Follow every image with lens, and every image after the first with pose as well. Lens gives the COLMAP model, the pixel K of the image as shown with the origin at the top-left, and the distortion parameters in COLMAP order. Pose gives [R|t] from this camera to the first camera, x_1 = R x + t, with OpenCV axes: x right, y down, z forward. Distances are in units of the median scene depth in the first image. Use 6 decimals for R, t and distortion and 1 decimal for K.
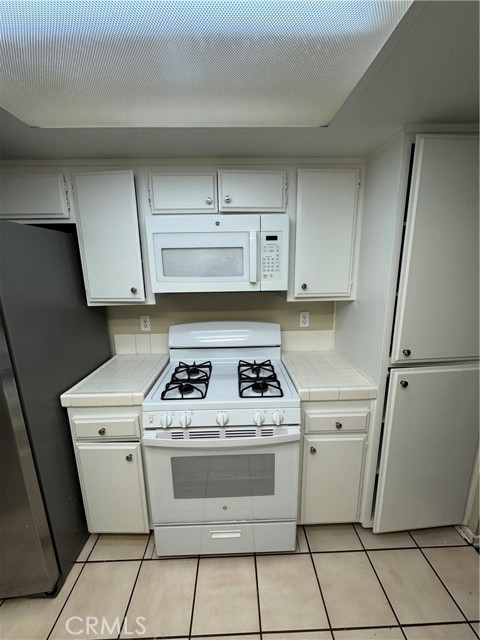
lens RADIAL K [[253.4, 0, 239.7], [0, 253.4, 319.6], [0, 0, 1]] dist [-0.005300, 0.000767]
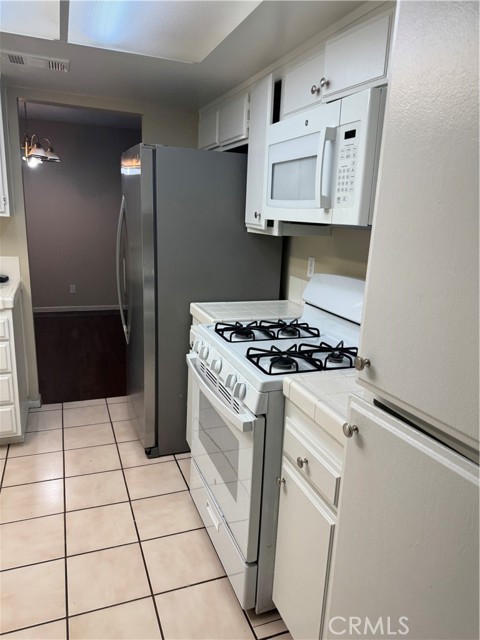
lens RADIAL K [[448.0, 0, 236.7], [0, 448.0, 322.6], [0, 0, 1]] dist [0.032440, -0.015516]
pose [[0.332540, 0.255805, -0.907734, 1.113351], [-0.239771, 0.953816, 0.180953, -0.024861], [0.912100, 0.157474, 0.378517, 0.415612]]
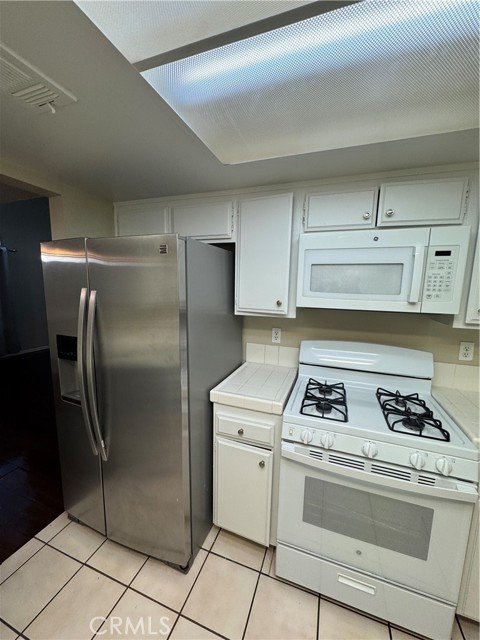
lens RADIAL K [[253.4, 0, 241.4], [0, 253.4, 319.4], [0, 0, 1]] dist [-0.005300, 0.000767]
pose [[0.928786, 0.083680, -0.361046, -0.183269], [-0.108241, 0.992950, -0.048311, 0.020275], [0.354458, 0.083950, 0.931296, -0.035200]]
